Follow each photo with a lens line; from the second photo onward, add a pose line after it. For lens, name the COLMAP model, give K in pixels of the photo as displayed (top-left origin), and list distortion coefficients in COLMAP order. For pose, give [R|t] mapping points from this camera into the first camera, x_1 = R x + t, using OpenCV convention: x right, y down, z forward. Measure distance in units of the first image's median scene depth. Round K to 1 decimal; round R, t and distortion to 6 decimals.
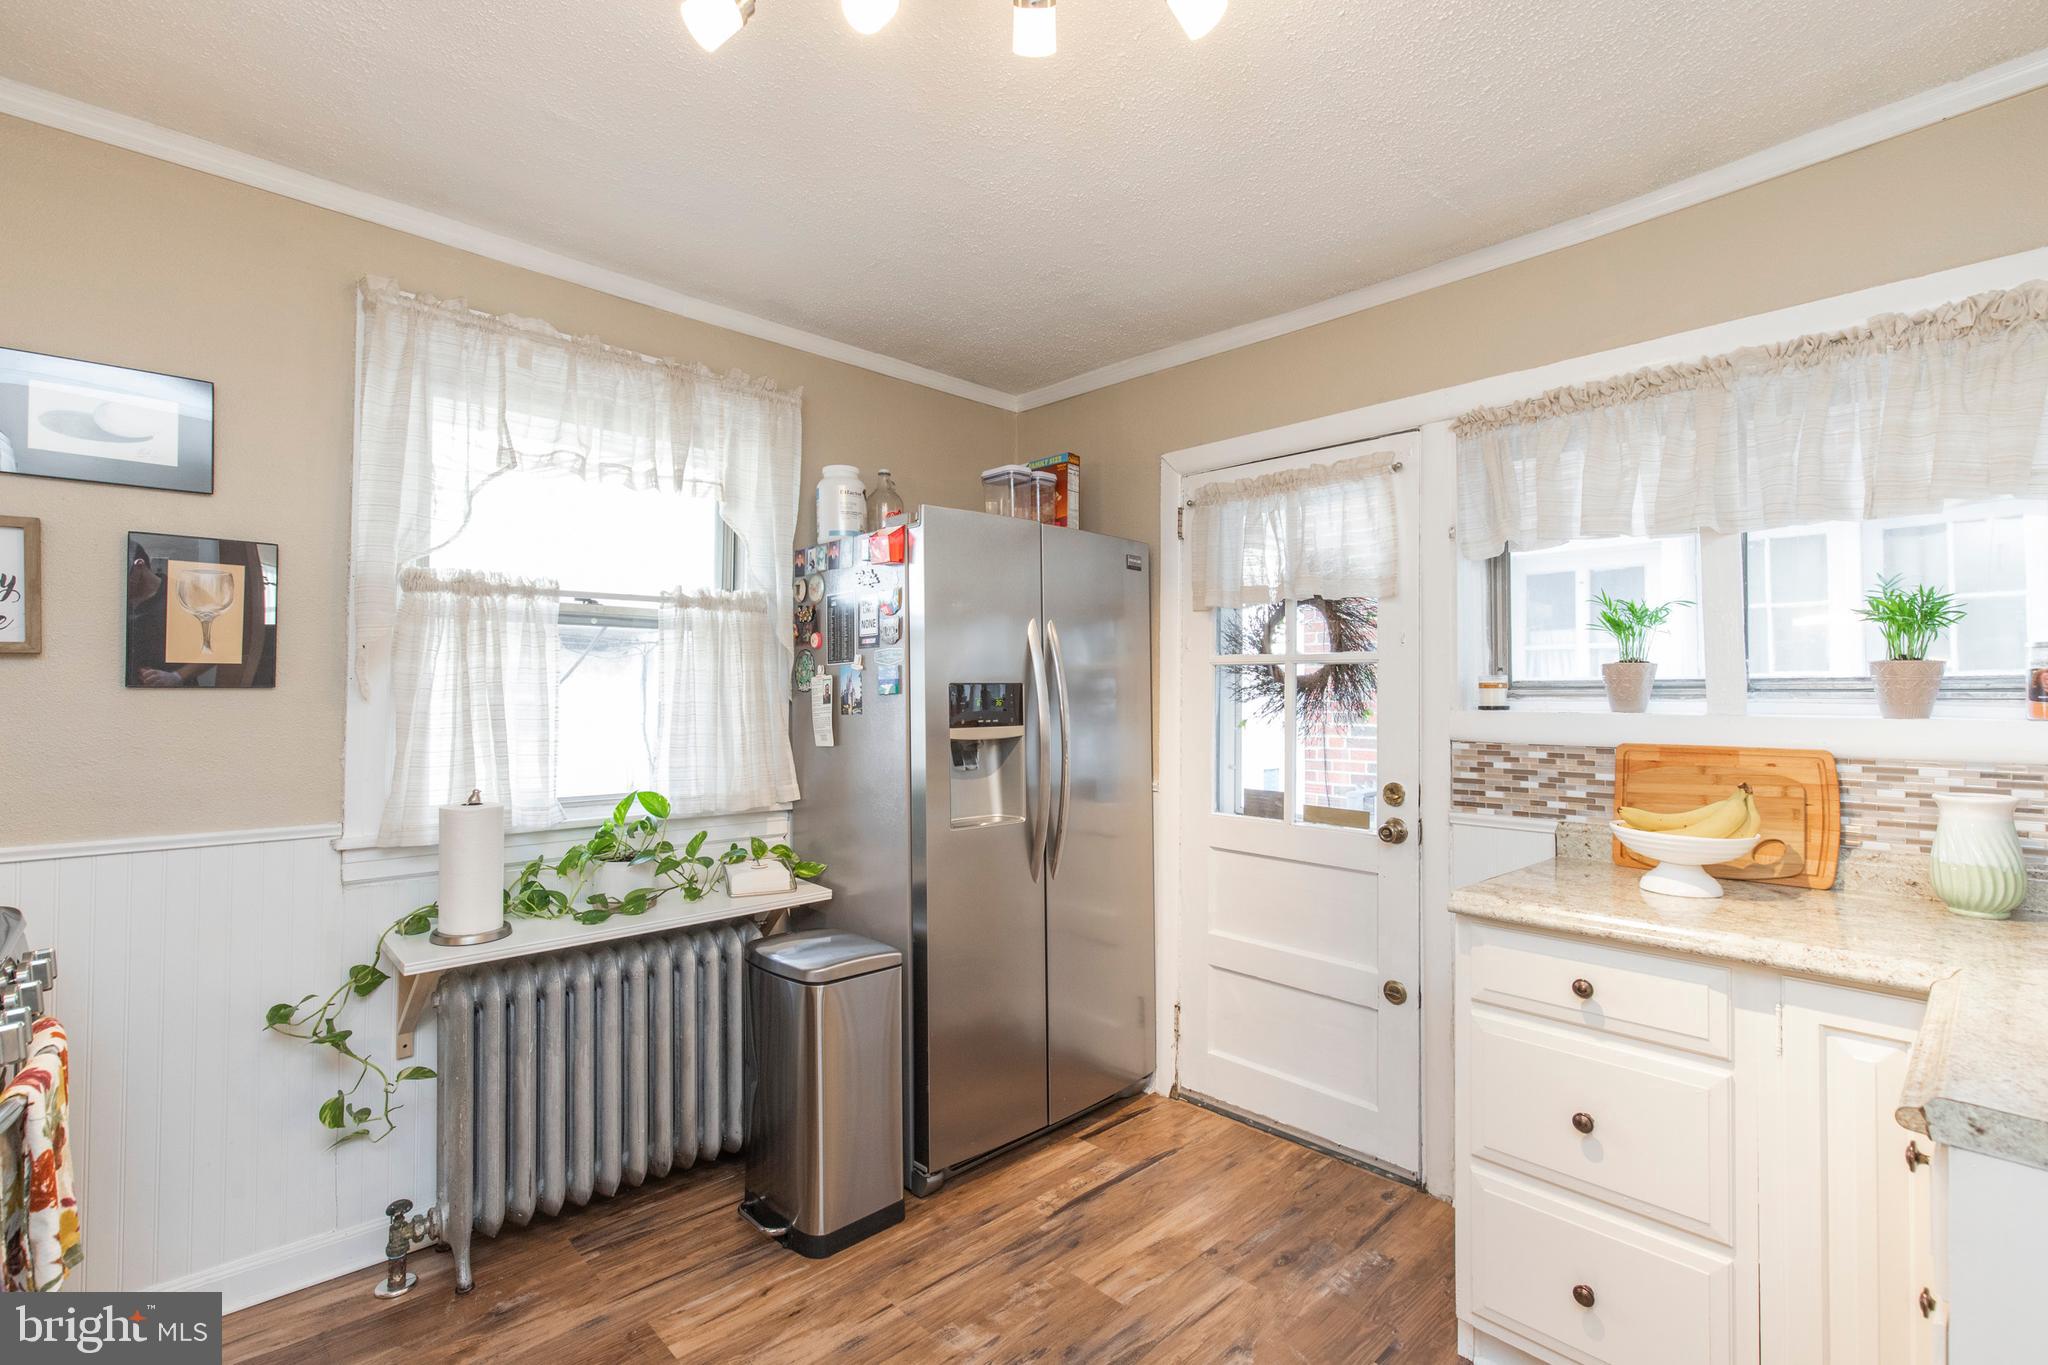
lens RADIAL K [[925.9, 0, 1027.5], [0, 925.9, 681.3], [0, 0, 1]] dist [0.008565, -0.000893]
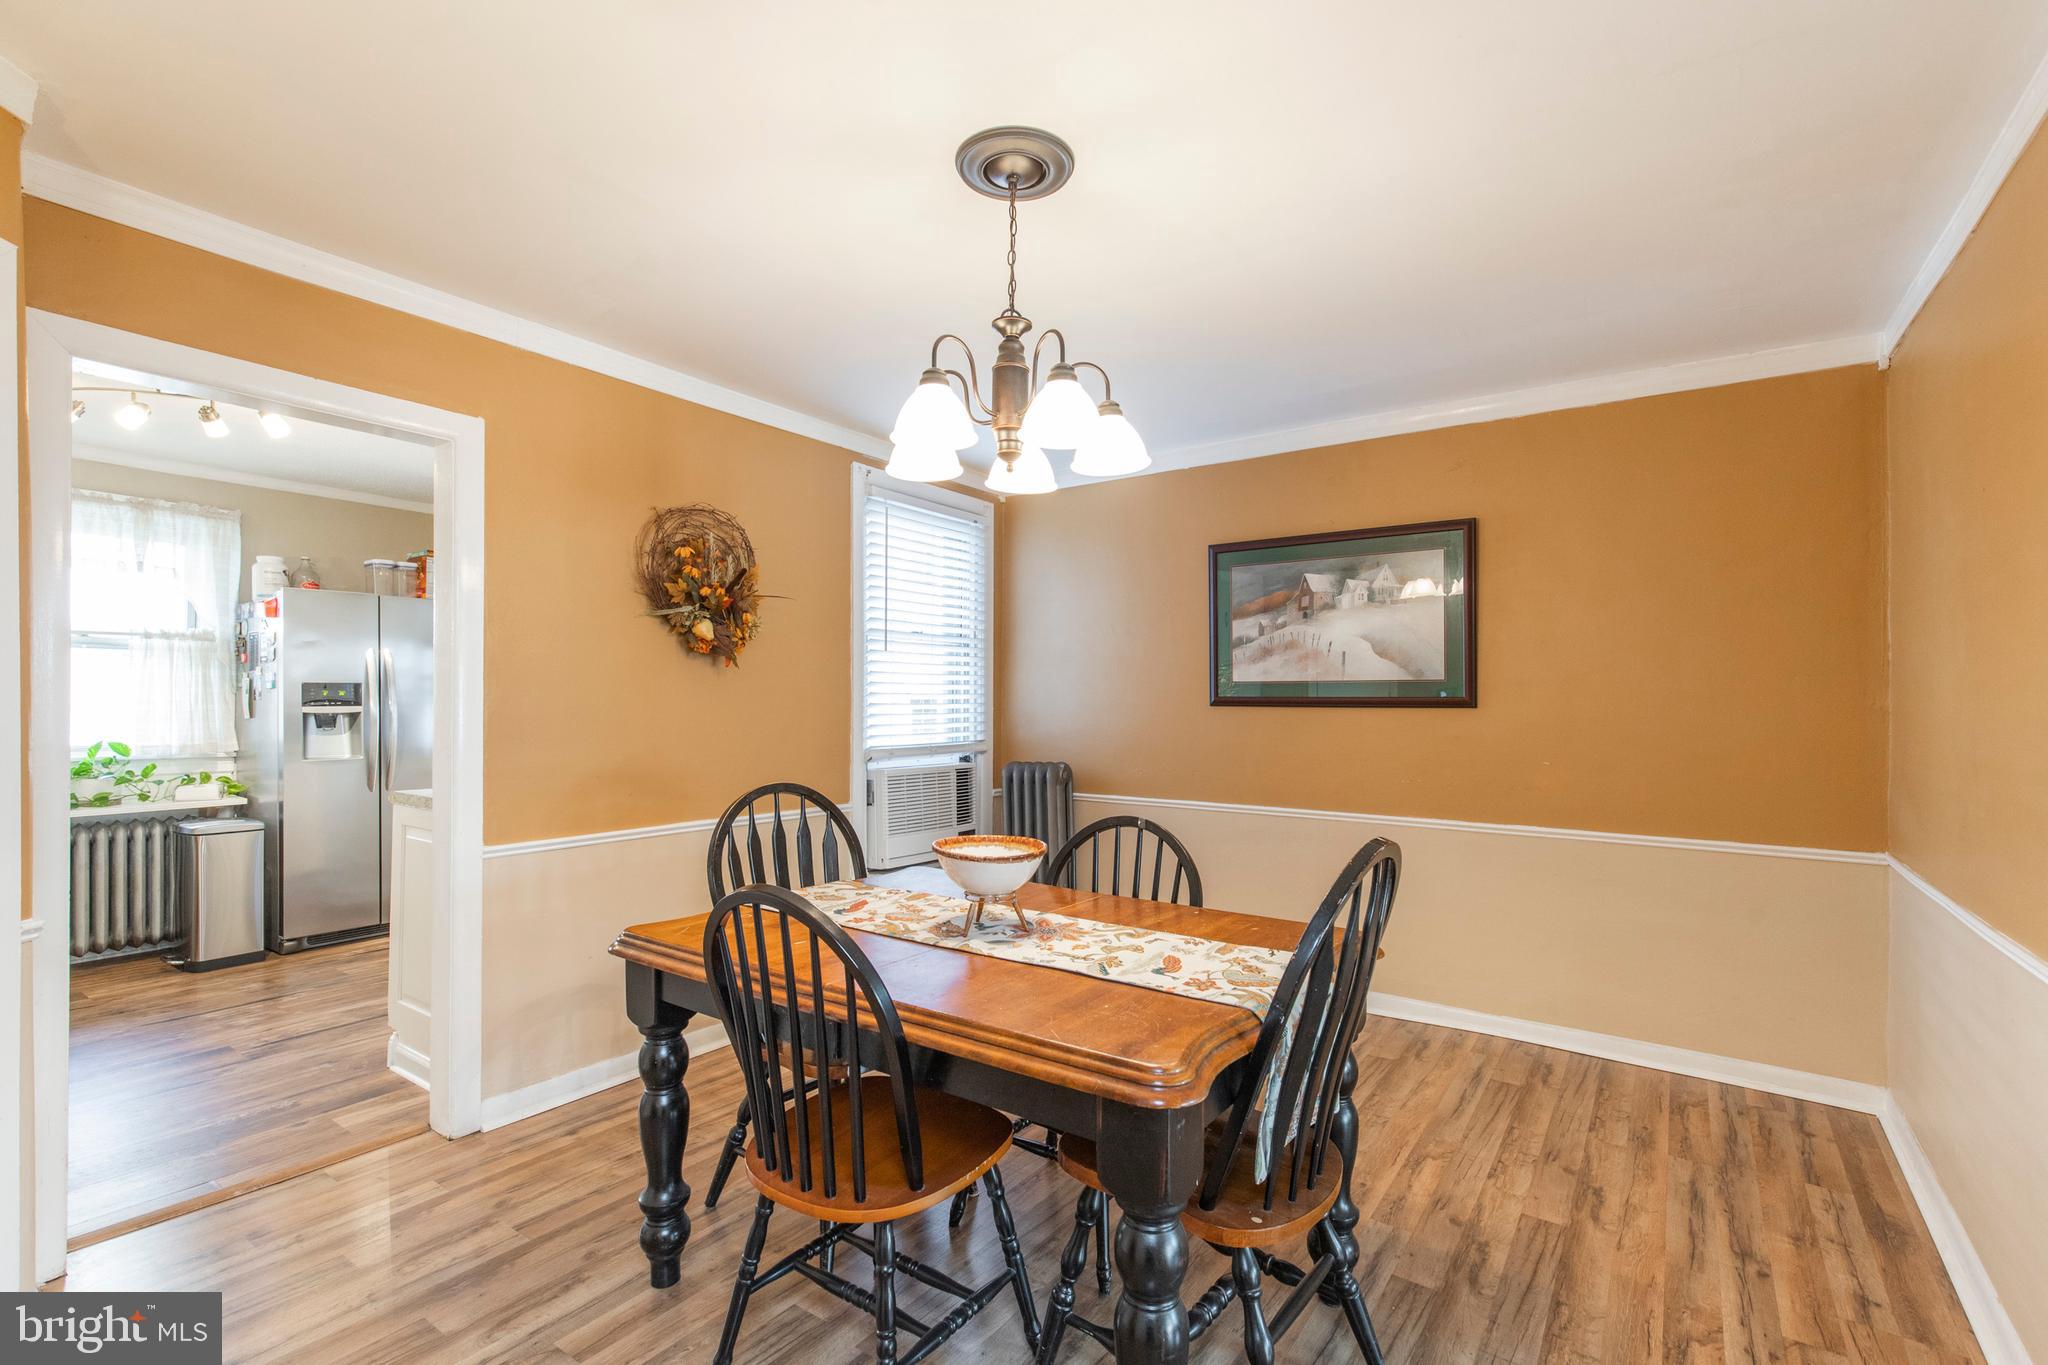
lens RADIAL K [[925.9, 0, 1014.8], [0, 925.9, 695.3], [0, 0, 1]] dist [0.008565, -0.000893]
pose [[0.980201, 0.002848, 0.197987, 0.904813], [-0.005183, 0.999923, 0.011279, -0.001247], [-0.197940, -0.012082, 0.980140, -1.071736]]
